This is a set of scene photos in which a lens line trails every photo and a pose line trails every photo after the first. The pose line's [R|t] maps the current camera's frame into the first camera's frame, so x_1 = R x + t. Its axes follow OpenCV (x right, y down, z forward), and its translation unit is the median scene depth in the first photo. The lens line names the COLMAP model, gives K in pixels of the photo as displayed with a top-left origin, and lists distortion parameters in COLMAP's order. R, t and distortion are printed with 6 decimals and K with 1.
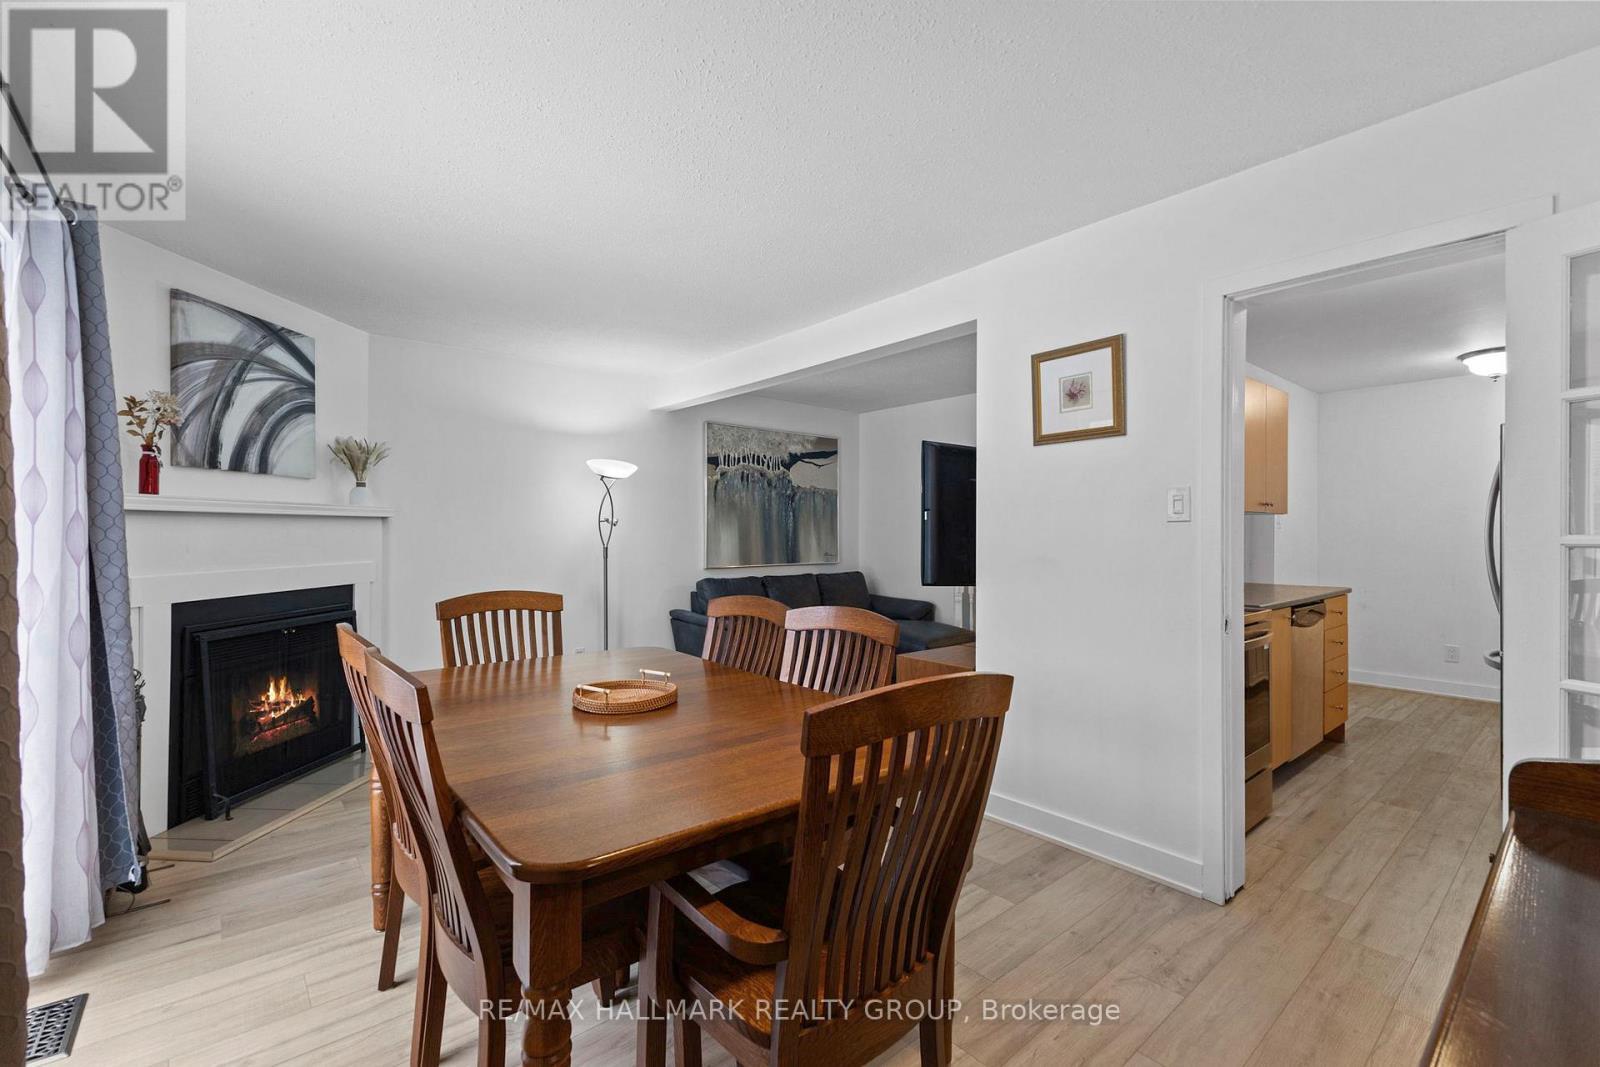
lens RADIAL K [[691.0, 0, 800.0], [0, 691.0, 533.5], [0, 0, 1]] dist [0.012864, -0.000056]
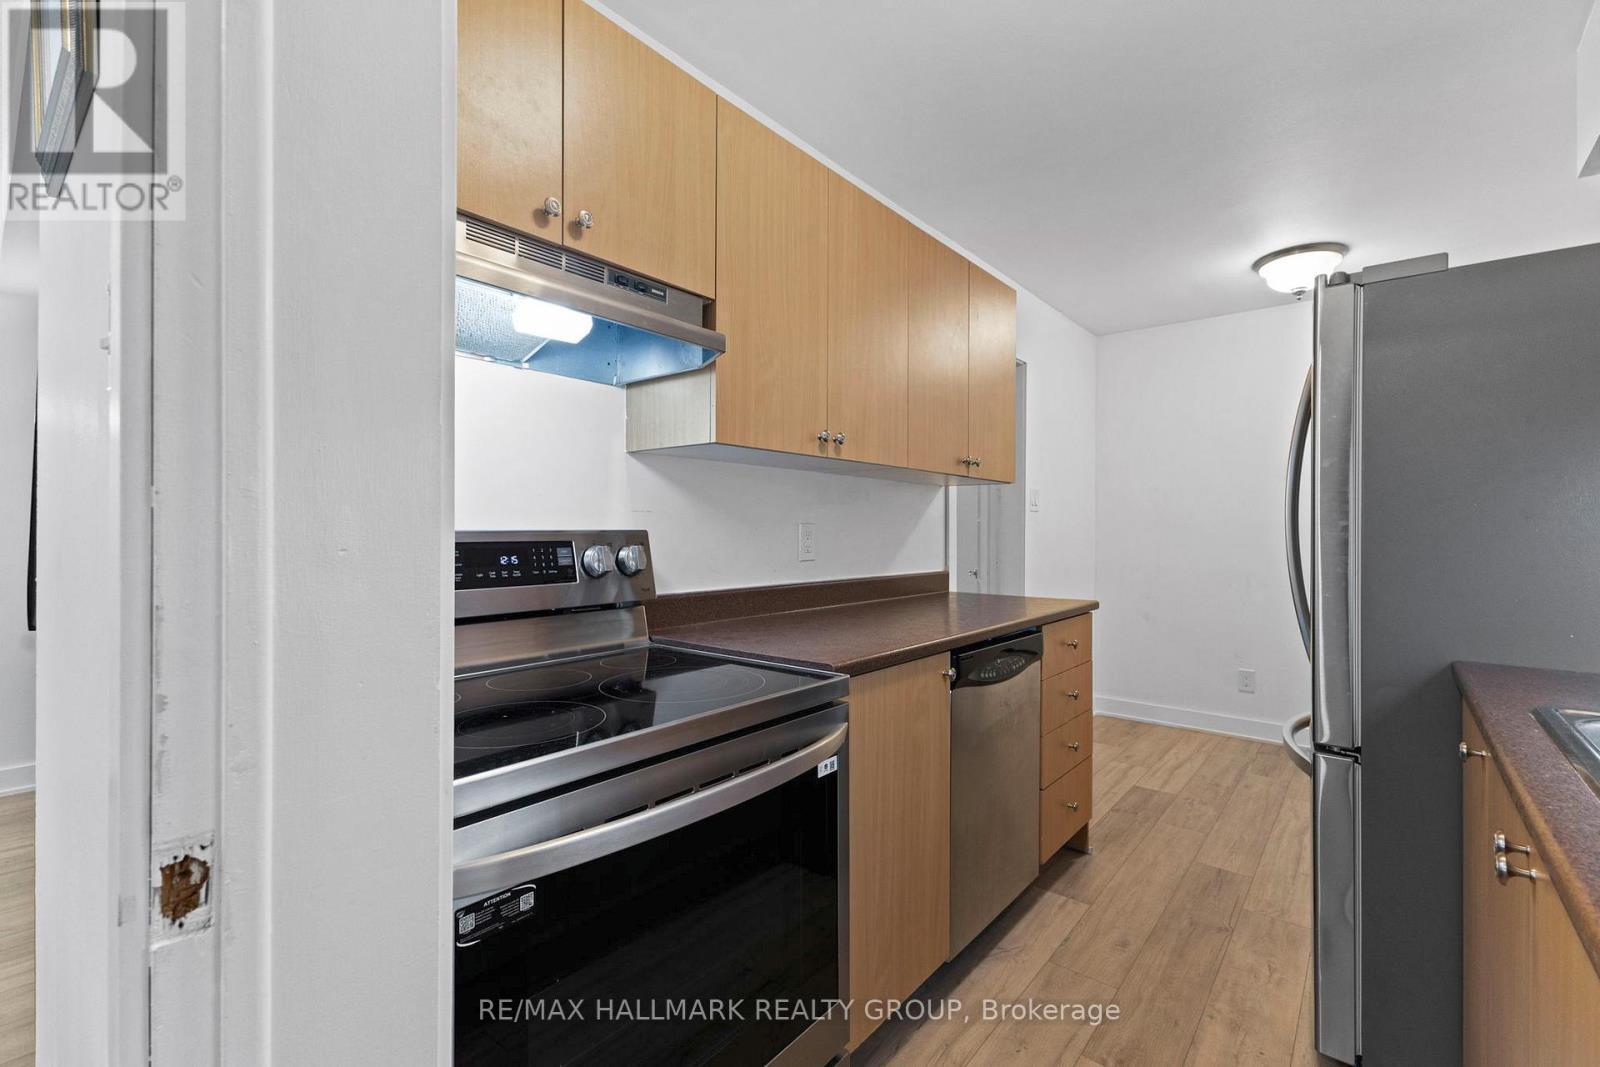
lens RADIAL K [[705.9, 0, 805.5], [0, 705.9, 531.8], [0, 0, 1]] dist [0.020653, 0.000041]
pose [[0.983471, 0.002955, 0.181044, 0.435038], [-0.003365, 0.999992, 0.001958, 0.016699], [-0.181036, -0.002535, 0.983473, 0.443606]]
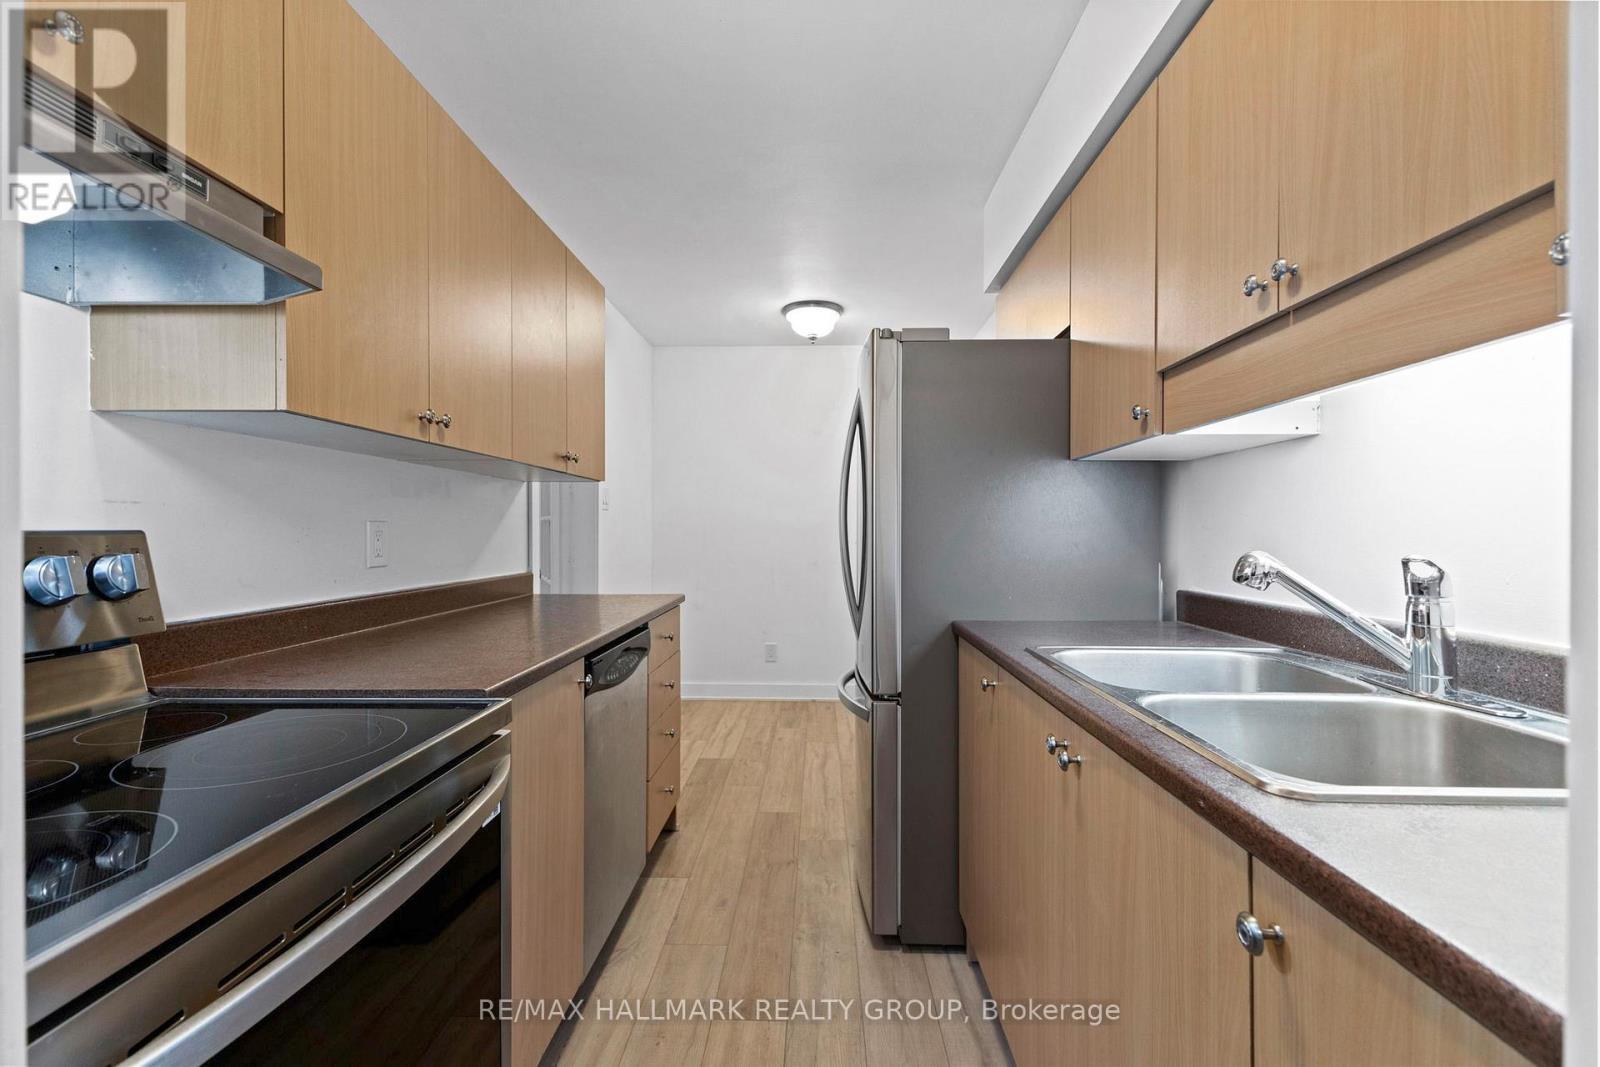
lens RADIAL K [[691.0, 0, 800.0], [0, 691.0, 533.5], [0, 0, 1]] dist [0.012864, -0.000056]
pose [[0.670278, -0.004797, 0.742095, 0.388102], [0.000280, 0.999981, 0.006211, 0.016544], [-0.742110, -0.003955, 0.670266, 0.491855]]
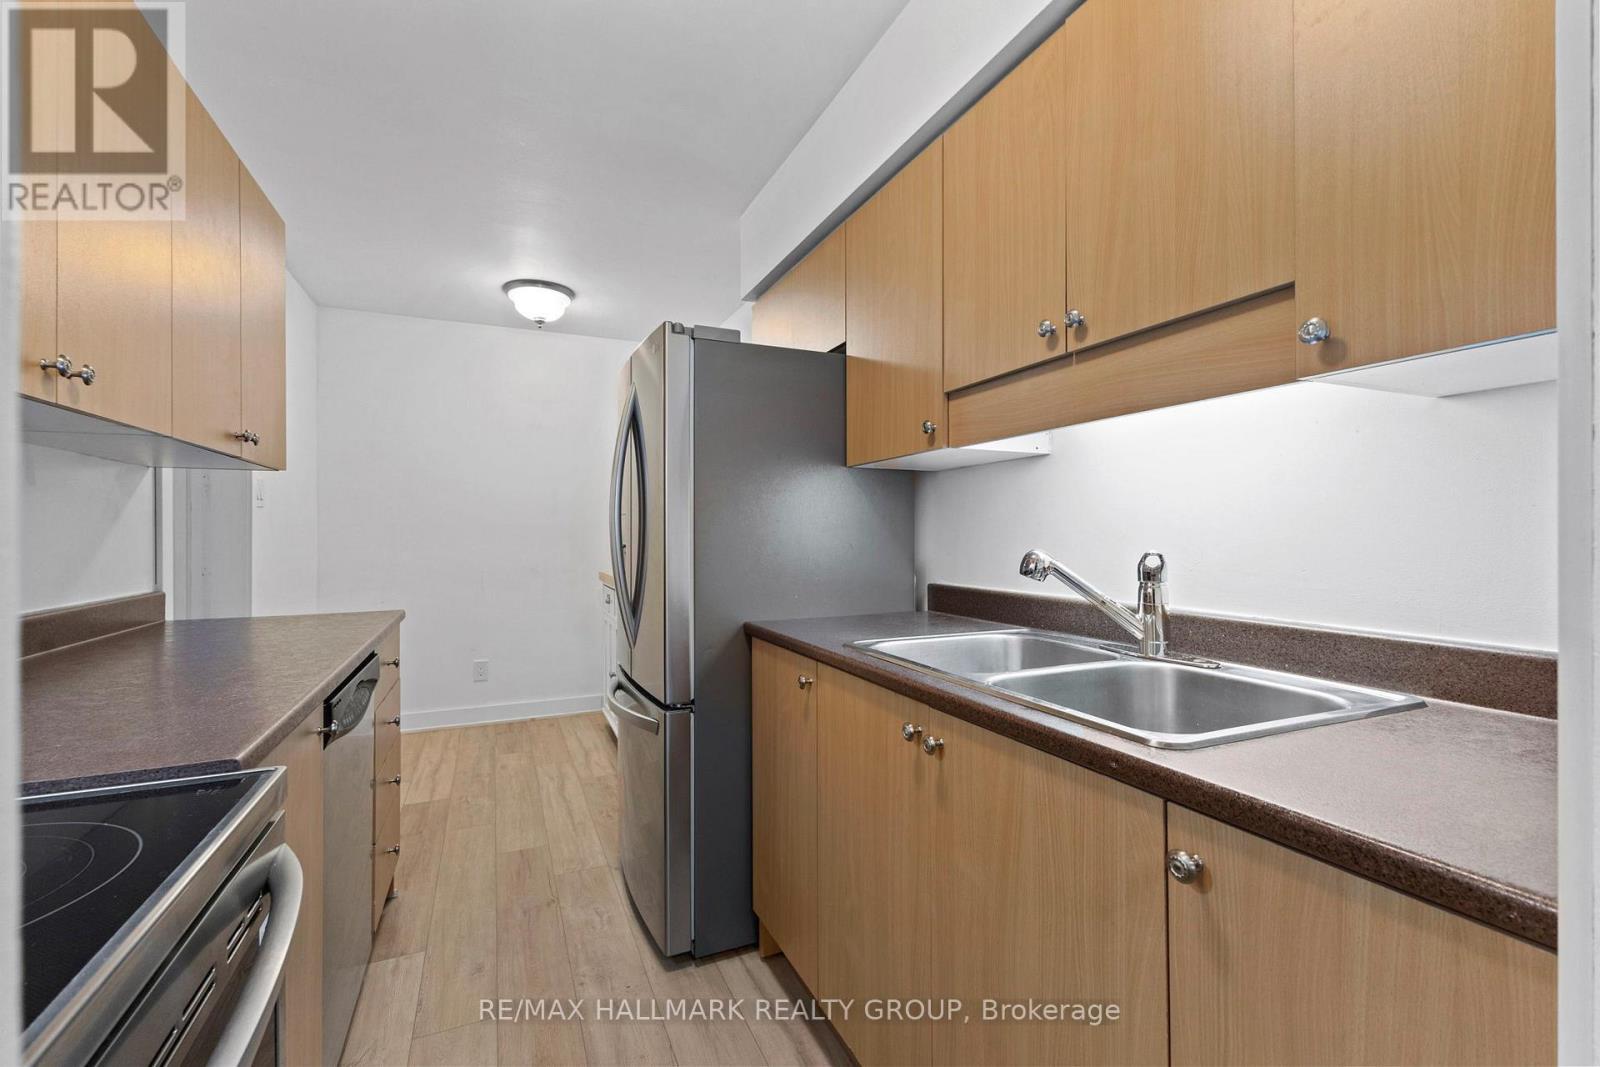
lens RADIAL K [[691.0, 0, 800.0], [0, 691.0, 533.5], [0, 0, 1]] dist [0.012864, -0.000056]
pose [[0.282815, -0.005291, 0.959160, 0.364316], [0.002539, 0.999985, 0.004768, 0.015985], [-0.959171, 0.001086, 0.282824, 0.560828]]
